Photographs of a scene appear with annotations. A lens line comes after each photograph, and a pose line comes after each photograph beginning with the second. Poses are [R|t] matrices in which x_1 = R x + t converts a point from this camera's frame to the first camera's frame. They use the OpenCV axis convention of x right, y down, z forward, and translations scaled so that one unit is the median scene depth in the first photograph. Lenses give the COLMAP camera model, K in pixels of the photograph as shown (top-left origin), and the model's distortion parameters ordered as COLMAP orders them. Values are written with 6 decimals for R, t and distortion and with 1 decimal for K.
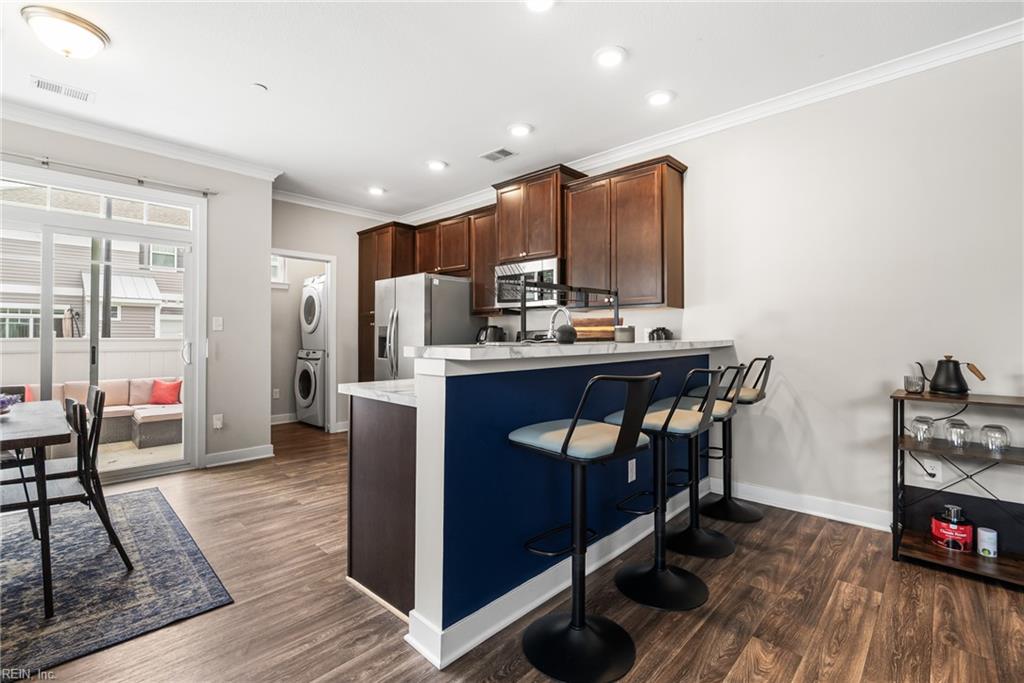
lens RADIAL K [[470.7, 0, 516.5], [0, 470.7, 337.3], [0, 0, 1]] dist [-0.010476, 0.002321]
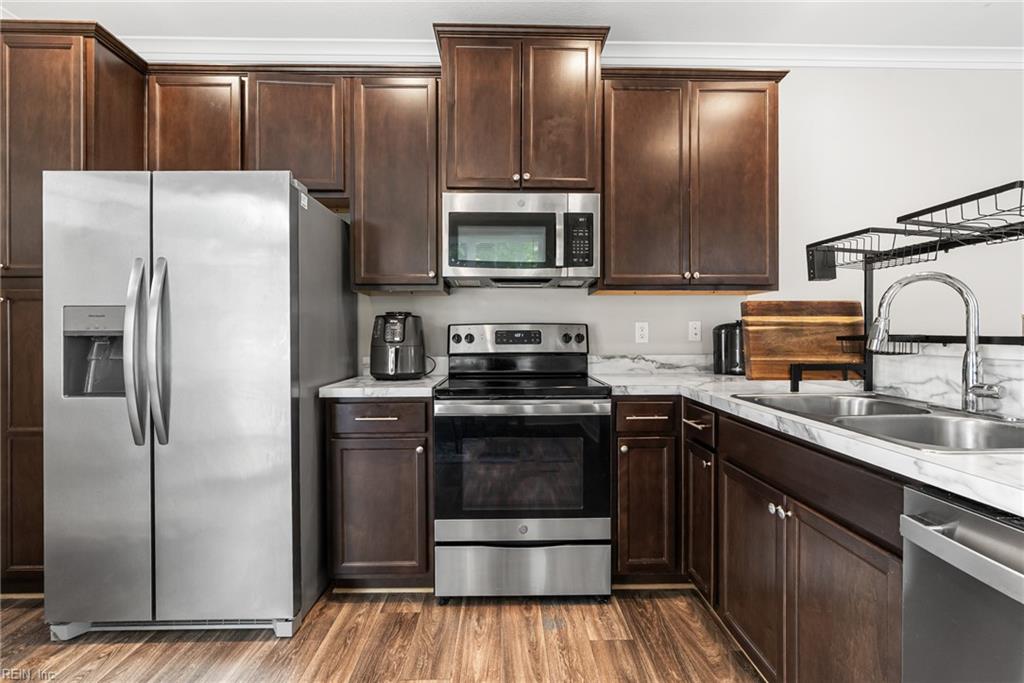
lens RADIAL K [[470.7, 0, 512.1], [0, 470.7, 340.5], [0, 0, 1]] dist [-0.010476, 0.002321]
pose [[0.708801, -0.008645, 0.705355, -0.314589], [0.002583, 0.999950, 0.009660, 0.000736], [-0.705403, -0.005025, 0.708788, 0.550049]]
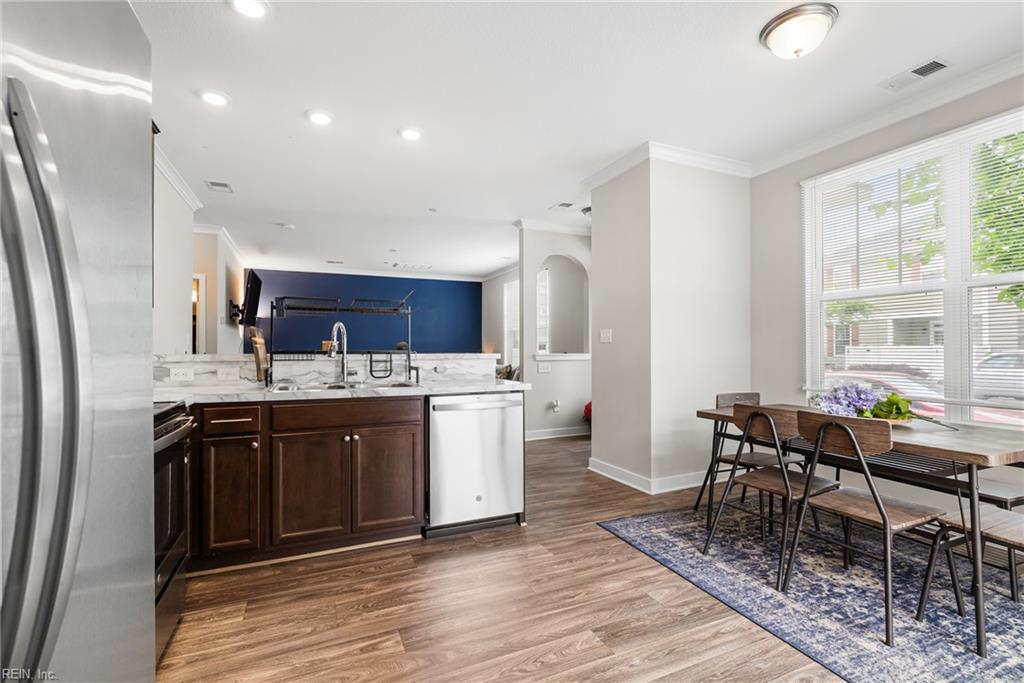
lens RADIAL K [[470.7, 0, 526.3], [0, 470.7, 350.5], [0, 0, 1]] dist [-0.010476, 0.002321]
pose [[-0.933324, 0.004804, 0.359003, -0.398610], [0.006524, 0.999972, 0.003580, 0.000380], [-0.358976, 0.005684, -0.933329, 1.056432]]
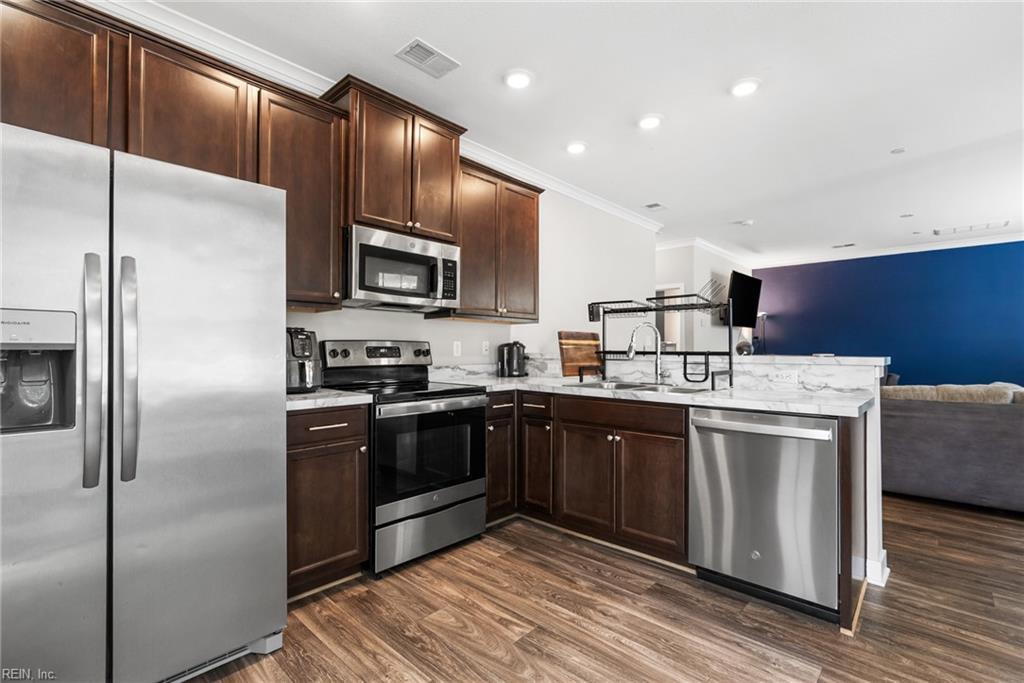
lens RADIAL K [[470.7, 0, 507.2], [0, 470.7, 349.9], [0, 0, 1]] dist [-0.010476, 0.002321]
pose [[-0.009005, 0.001643, 0.999958, -0.557803], [0.000247, 0.999999, -0.001641, 0.000246], [-0.999959, 0.000232, -0.009006, 0.757301]]
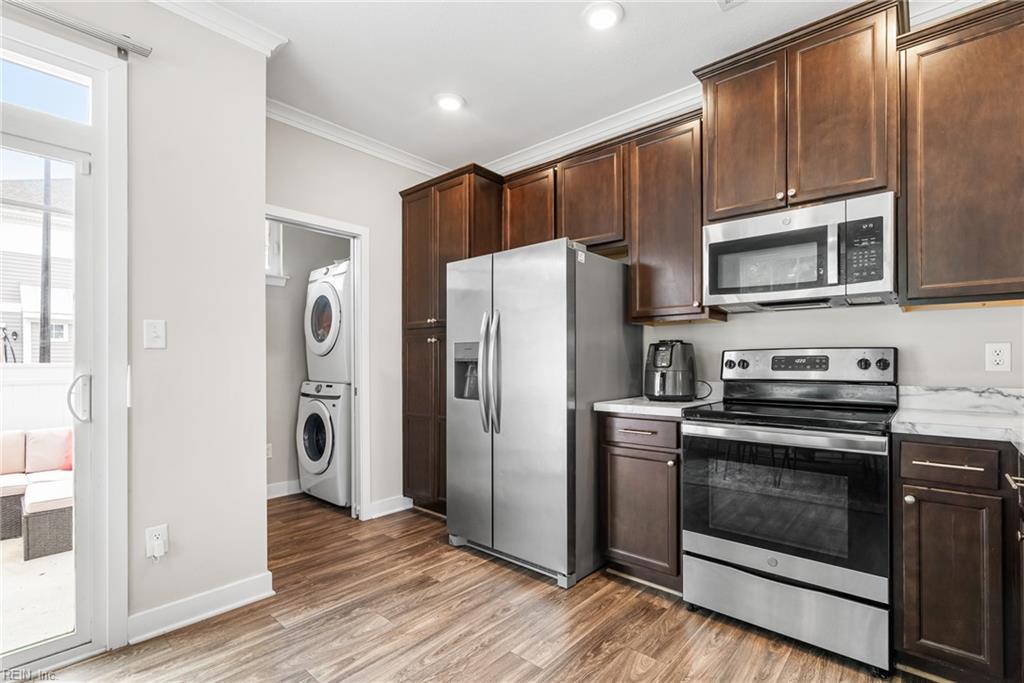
lens RADIAL K [[470.7, 0, 512.9], [0, 470.7, 363.4], [0, 0, 1]] dist [-0.010476, 0.002321]
pose [[0.999474, -0.002674, 0.032323, -0.250903], [0.002493, 0.999981, 0.005610, -0.000942], [-0.032338, -0.005527, 0.999462, 0.445562]]
